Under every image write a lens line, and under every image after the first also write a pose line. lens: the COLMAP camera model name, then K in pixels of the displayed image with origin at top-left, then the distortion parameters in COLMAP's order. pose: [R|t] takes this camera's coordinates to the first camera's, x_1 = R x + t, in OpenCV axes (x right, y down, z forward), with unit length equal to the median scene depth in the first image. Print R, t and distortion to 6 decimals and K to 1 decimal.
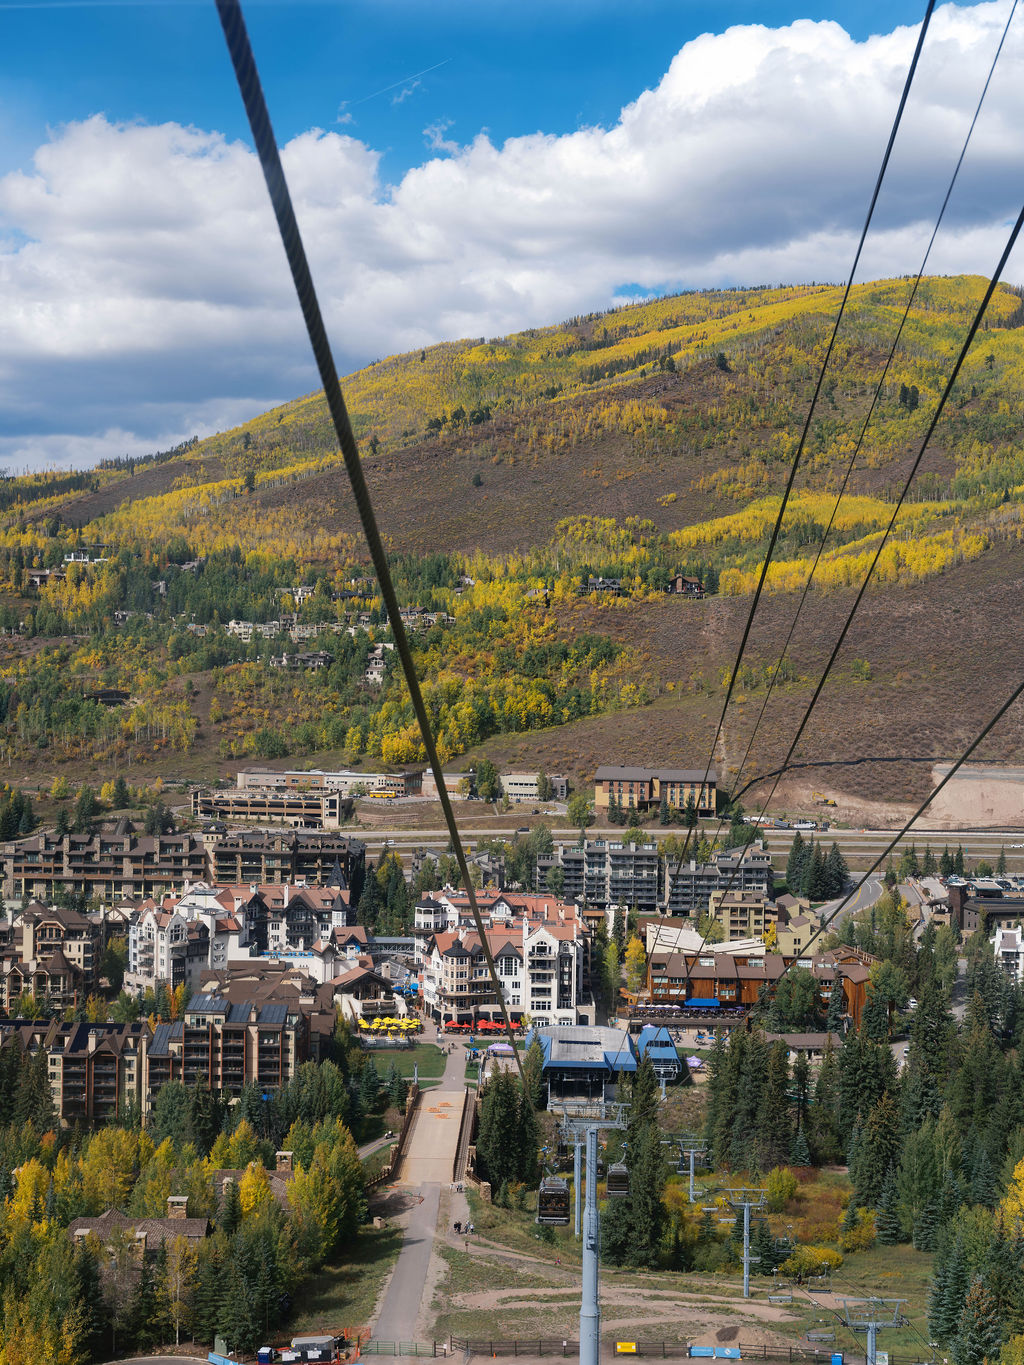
lens RADIAL K [[1816.3, 0, 512.0], [0, 1816.3, 682.5], [0, 0, 1]] dist [0.006326, -0.006705]
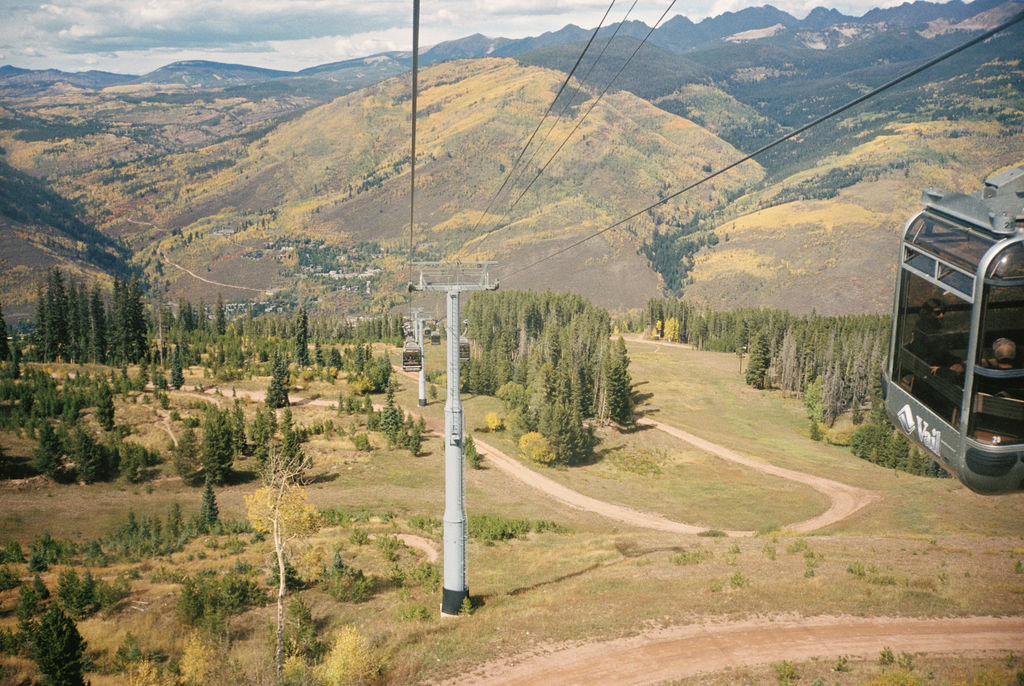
lens RADIAL K [[1090.8, 0, 527.3], [0, 1090.8, 359.6], [0, 0, 1]] dist [-0.047929, -0.009713]
pose [[0.990073, -0.047737, 0.132200, -0.033266], [0.015229, 0.971454, 0.236739, -0.357894], [-0.139727, -0.232376, 0.962537, -1.341259]]
